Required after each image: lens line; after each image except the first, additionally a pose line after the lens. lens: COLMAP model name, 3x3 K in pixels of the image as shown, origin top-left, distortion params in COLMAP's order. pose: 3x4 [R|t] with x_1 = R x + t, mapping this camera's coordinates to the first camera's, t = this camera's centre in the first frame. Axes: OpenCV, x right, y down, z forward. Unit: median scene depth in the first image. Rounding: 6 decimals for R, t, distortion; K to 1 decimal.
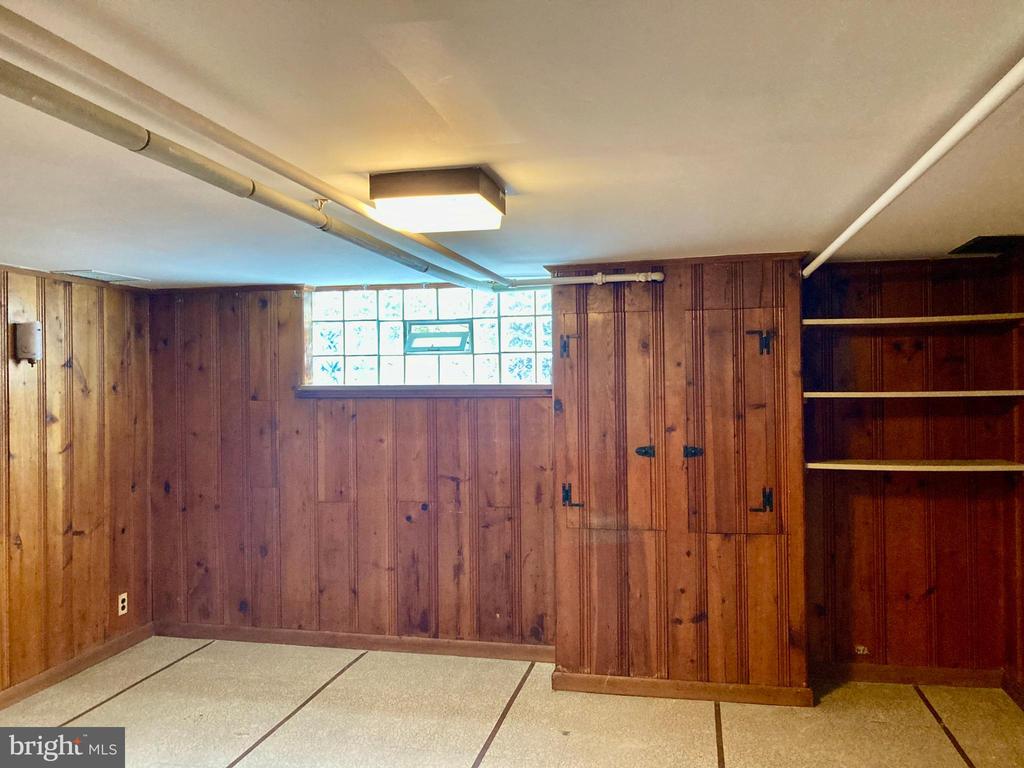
lens RADIAL K [[838.4, 0, 536.6], [0, 838.4, 367.3], [0, 0, 1]] dist [0.018228, -0.058969]
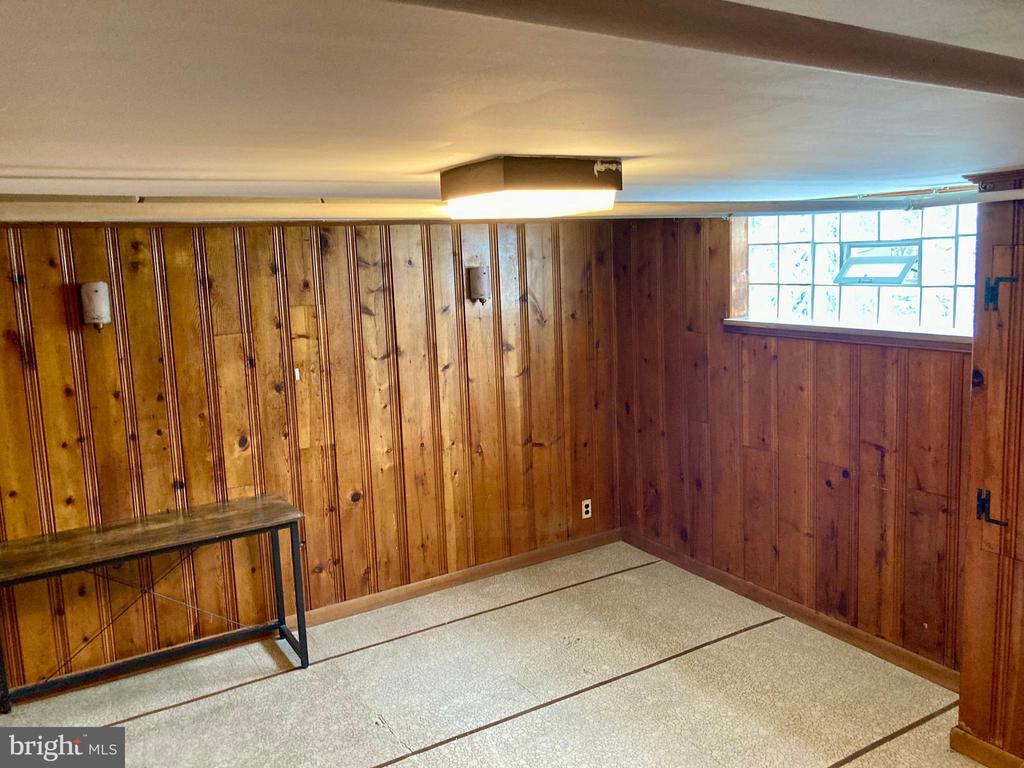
lens RADIAL K [[838.4, 0, 502.6], [0, 838.4, 365.7], [0, 0, 1]] dist [0.018228, -0.058969]
pose [[0.658874, 0.081763, -0.747797, 0.266886], [0.046384, 0.987768, 0.148869, -0.081479], [0.750822, -0.132772, 0.647022, 0.236001]]
